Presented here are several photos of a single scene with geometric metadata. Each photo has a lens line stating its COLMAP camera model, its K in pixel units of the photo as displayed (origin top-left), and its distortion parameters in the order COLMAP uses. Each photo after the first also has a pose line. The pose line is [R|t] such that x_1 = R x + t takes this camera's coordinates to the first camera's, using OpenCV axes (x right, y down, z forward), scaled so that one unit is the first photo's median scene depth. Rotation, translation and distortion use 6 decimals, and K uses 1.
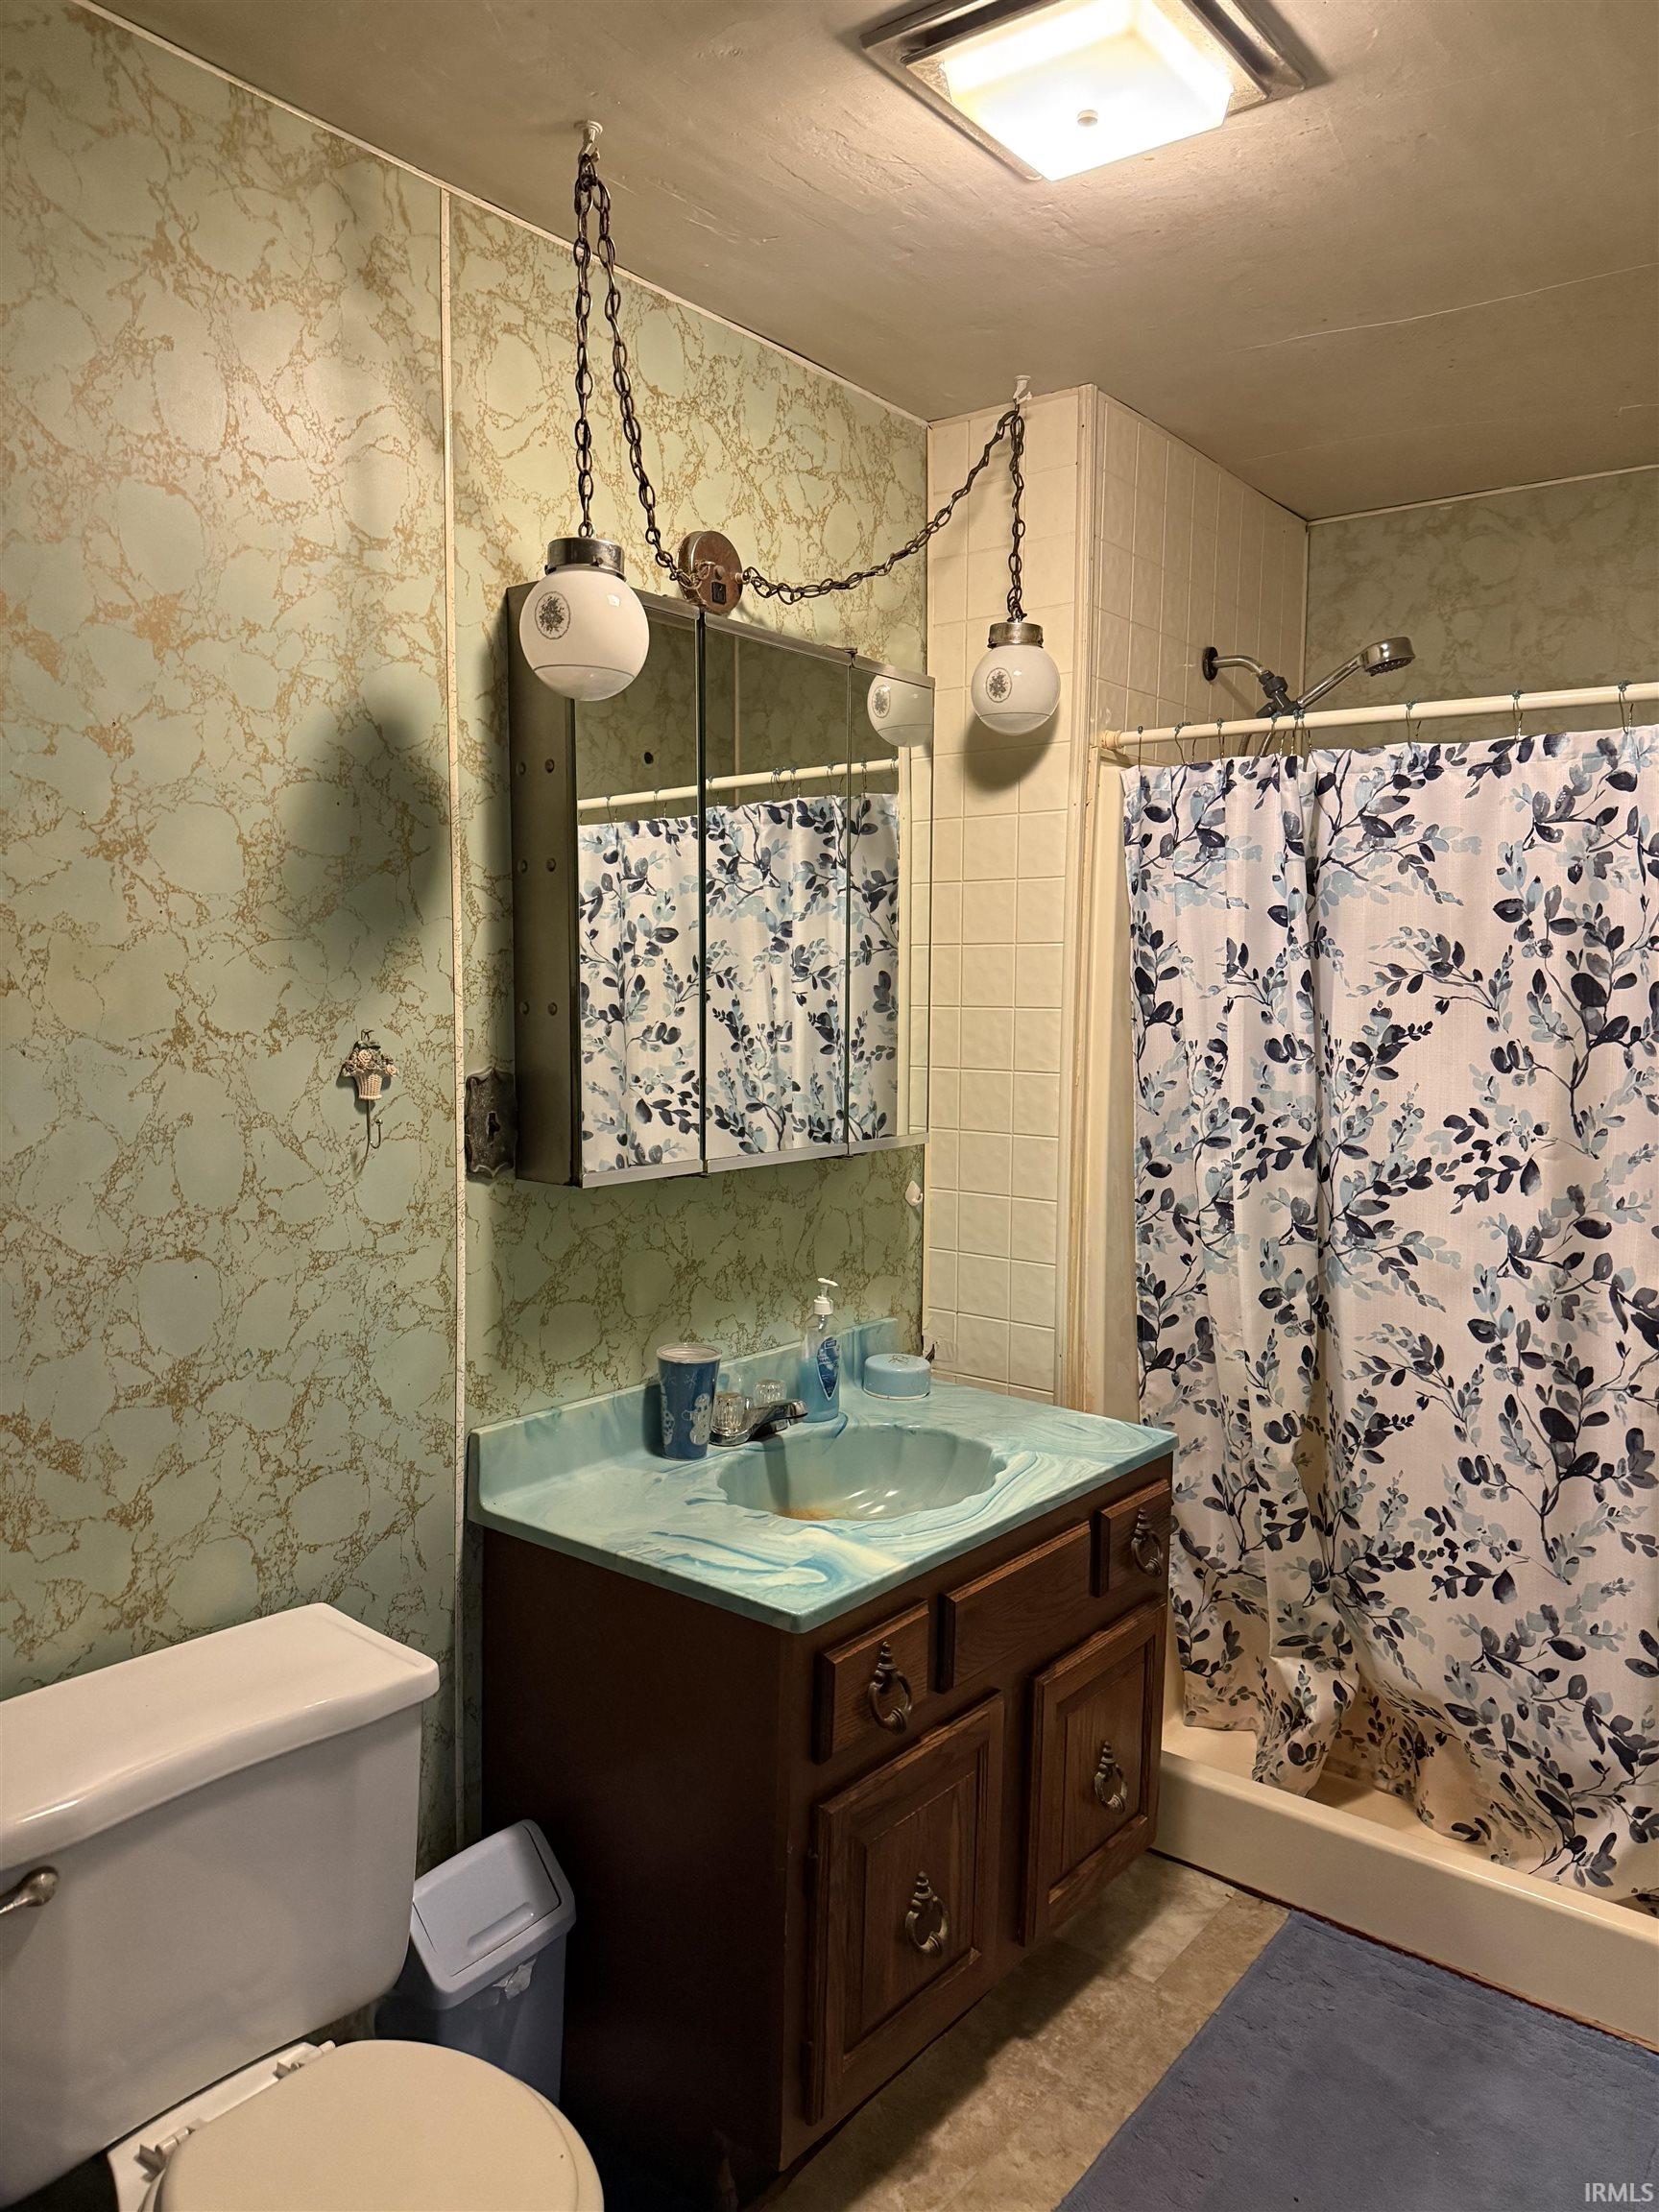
lens RADIAL K [[1561.8, 0, 833.8], [0, 1561.8, 1096.7], [0, 0, 1]] dist [0.011575, -0.028245]
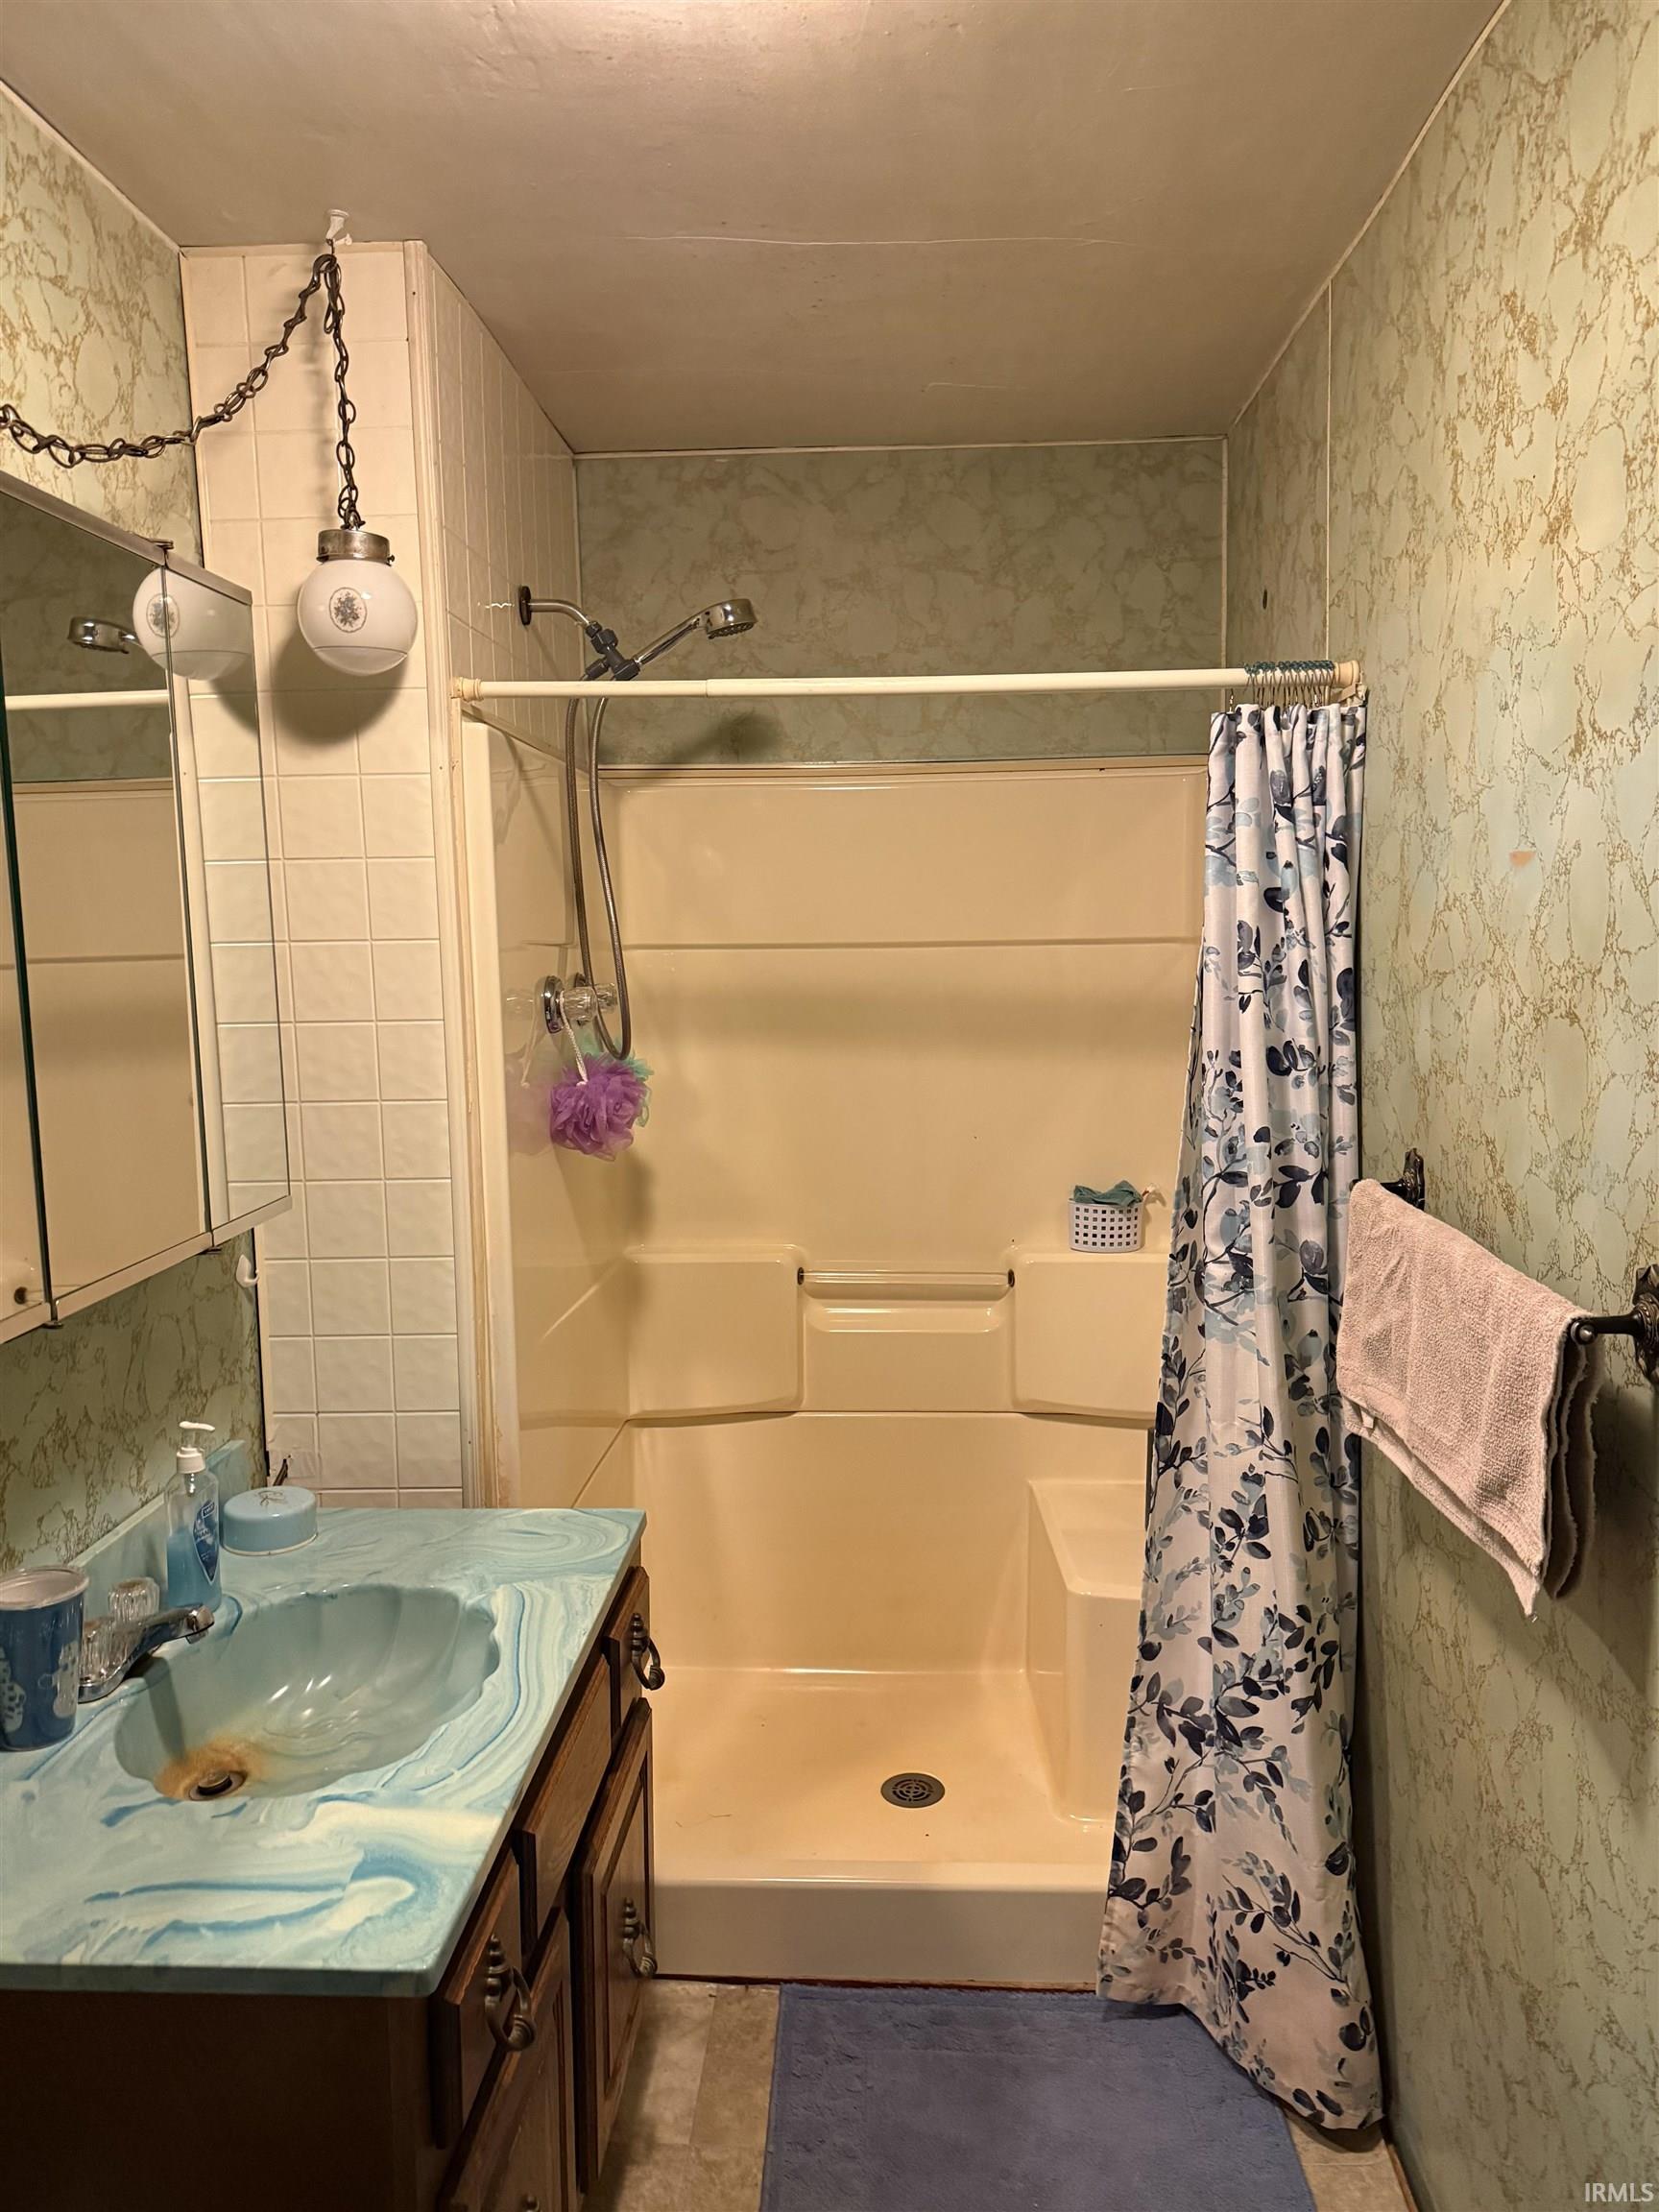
lens RADIAL K [[1561.8, 0, 870.6], [0, 1561.8, 1065.2], [0, 0, 1]] dist [0.011575, -0.028245]
pose [[0.801764, -0.084824, 0.591590, -0.160584], [0.075624, 0.996319, 0.040365, -0.050385], [-0.592837, 0.012375, 0.805228, 0.223586]]
